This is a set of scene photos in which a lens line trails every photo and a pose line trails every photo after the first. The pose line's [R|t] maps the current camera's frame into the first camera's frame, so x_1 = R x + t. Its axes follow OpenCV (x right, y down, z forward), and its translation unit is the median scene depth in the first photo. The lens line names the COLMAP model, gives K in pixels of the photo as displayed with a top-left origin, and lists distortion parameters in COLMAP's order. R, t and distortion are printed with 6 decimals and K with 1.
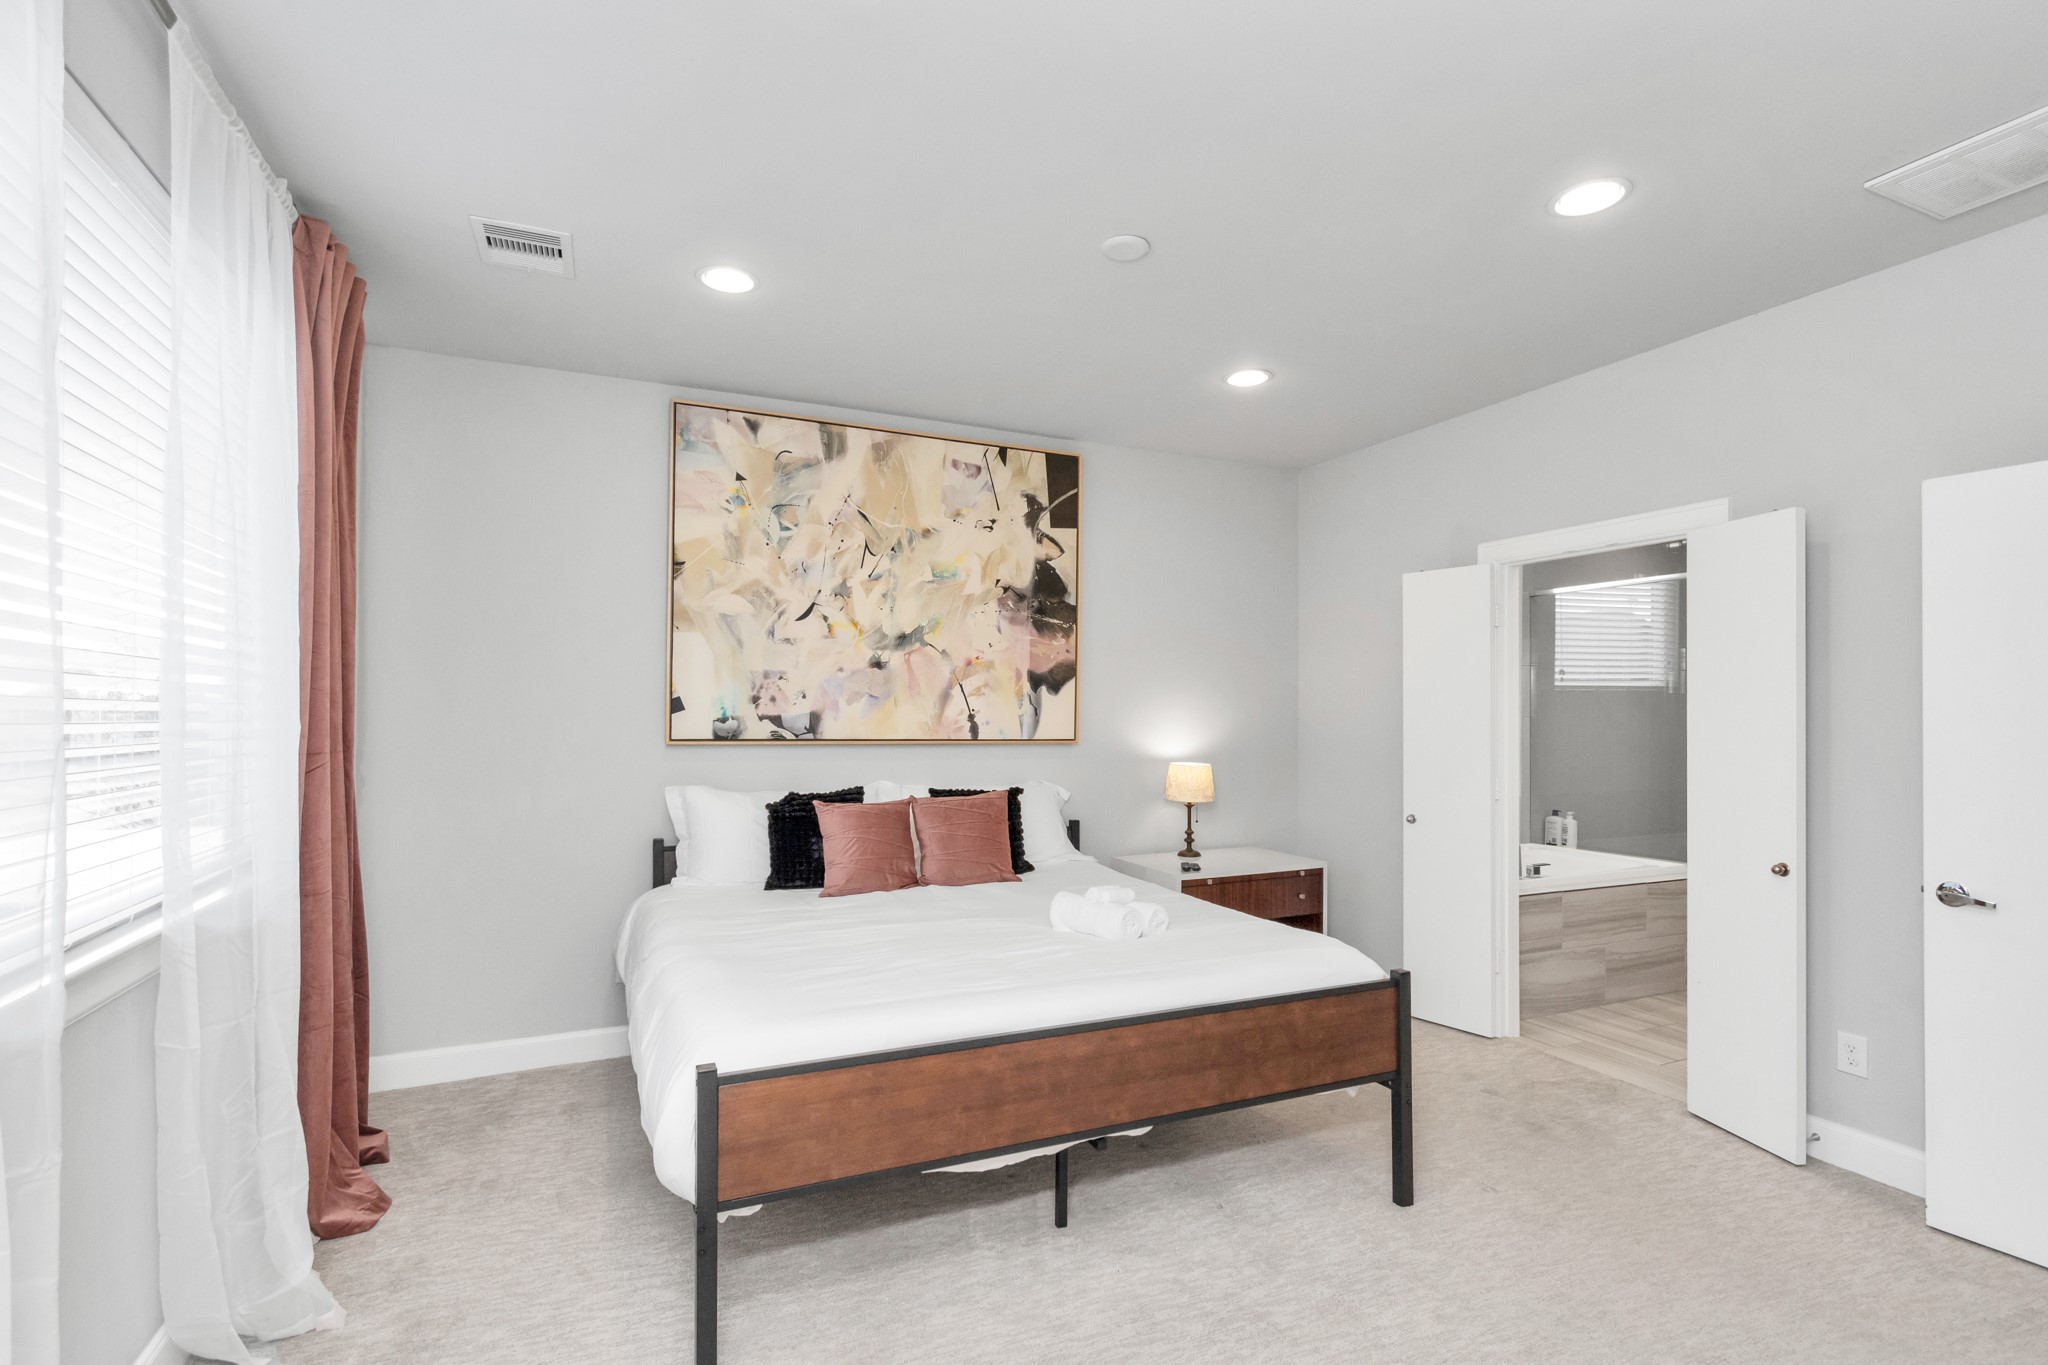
lens RADIAL K [[920.9, 0, 1006.0], [0, 920.9, 722.3], [0, 0, 1]] dist [0.008488, -0.001380]
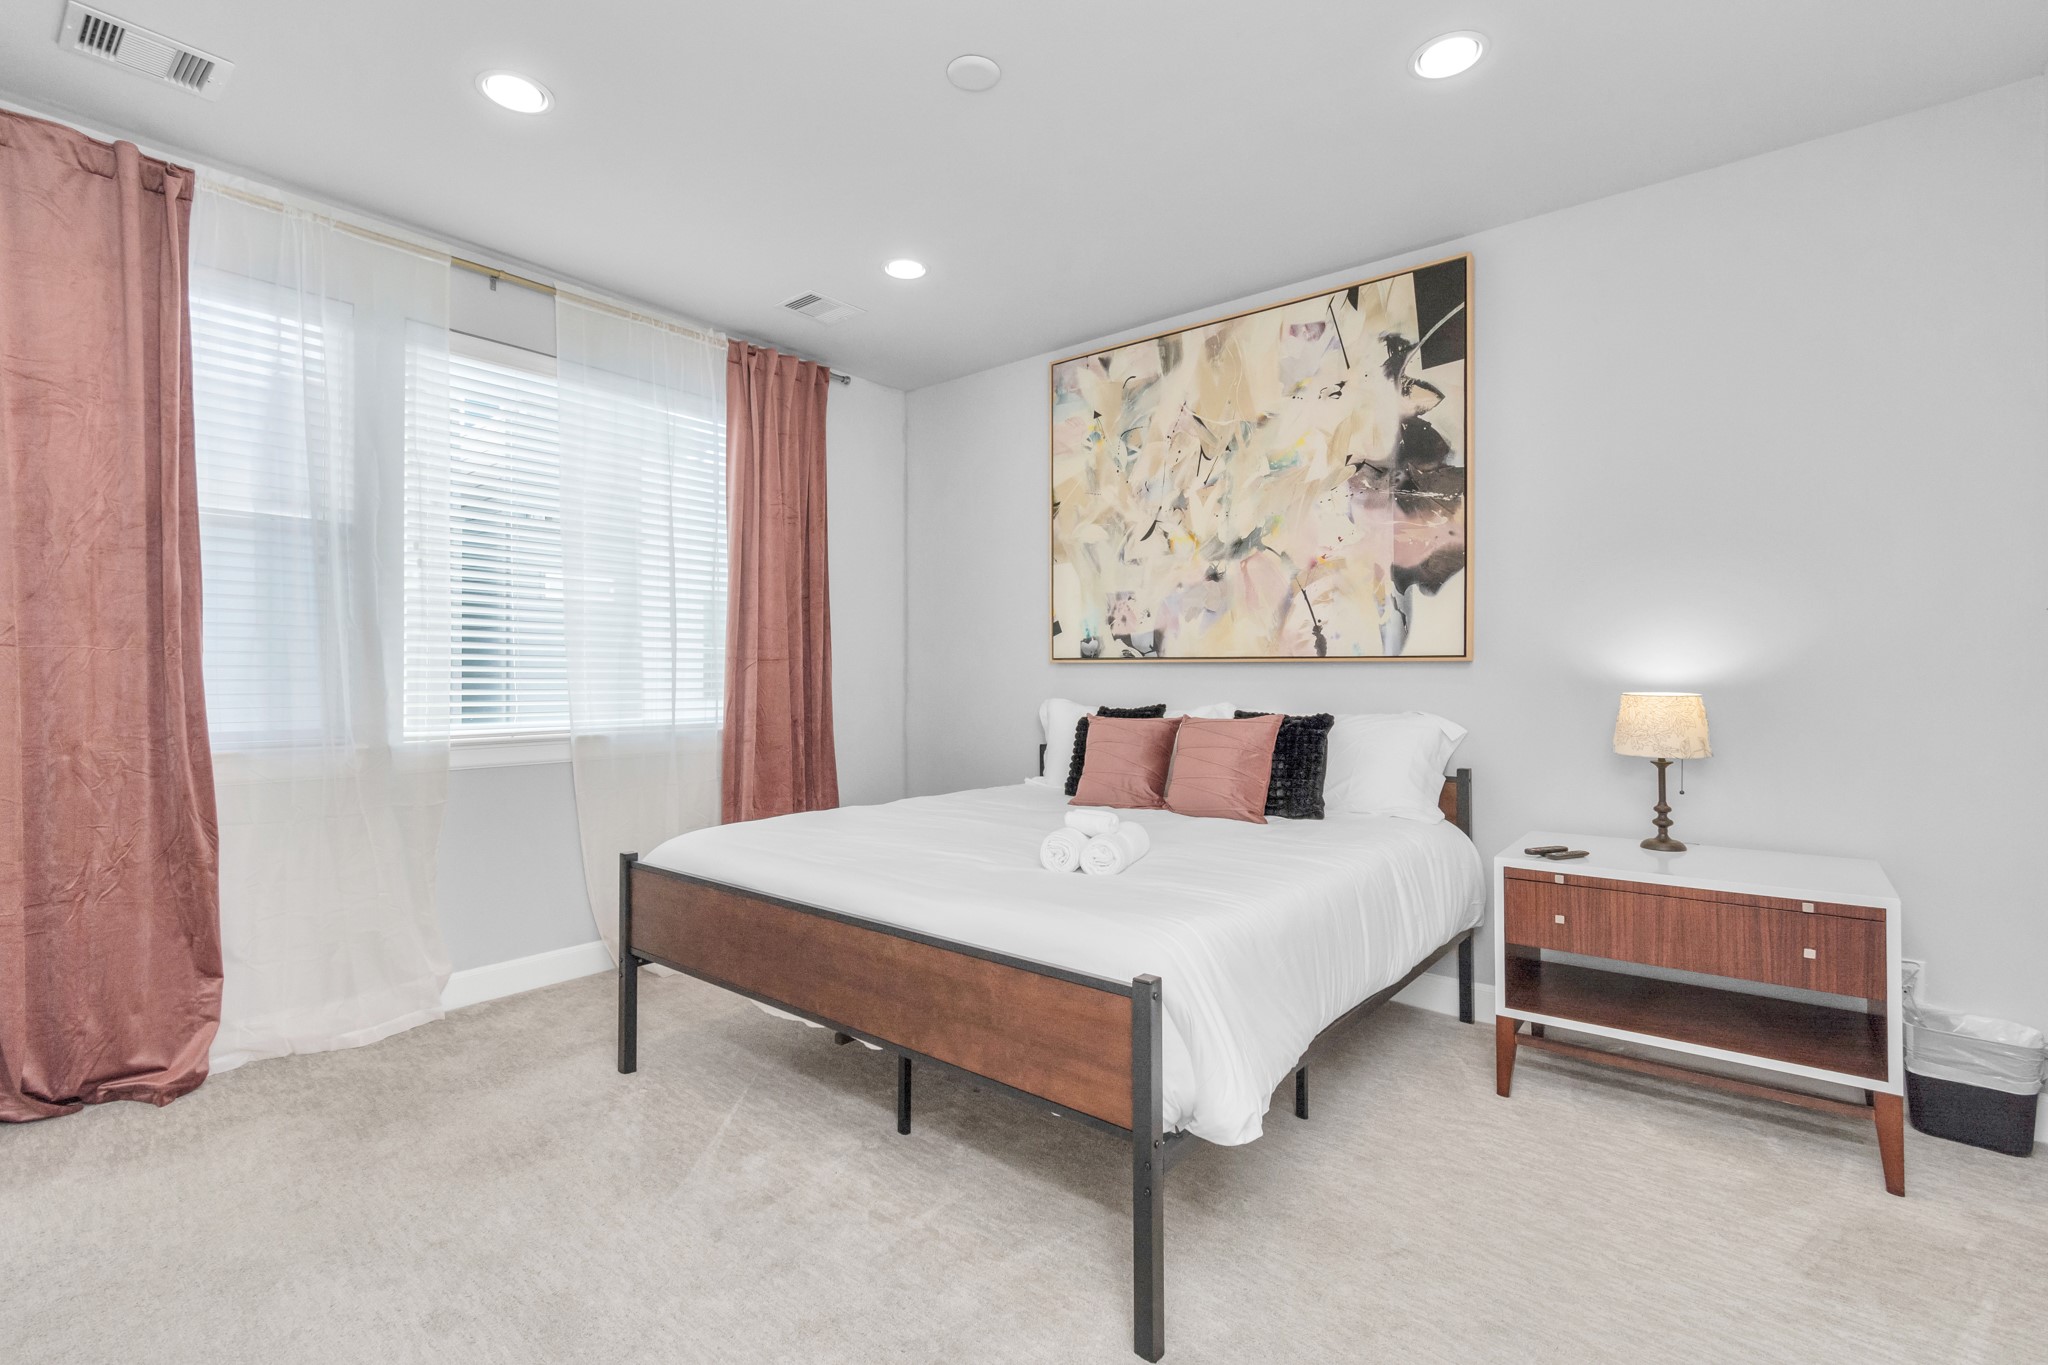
lens RADIAL K [[920.9, 0, 1037.7], [0, 920.9, 681.0], [0, 0, 1]] dist [0.008488, -0.001380]
pose [[0.480600, 0.001747, -0.876938, 0.590463], [-0.007290, 0.999971, -0.002003, 0.045784], [0.876910, 0.007355, 0.480599, 0.401408]]
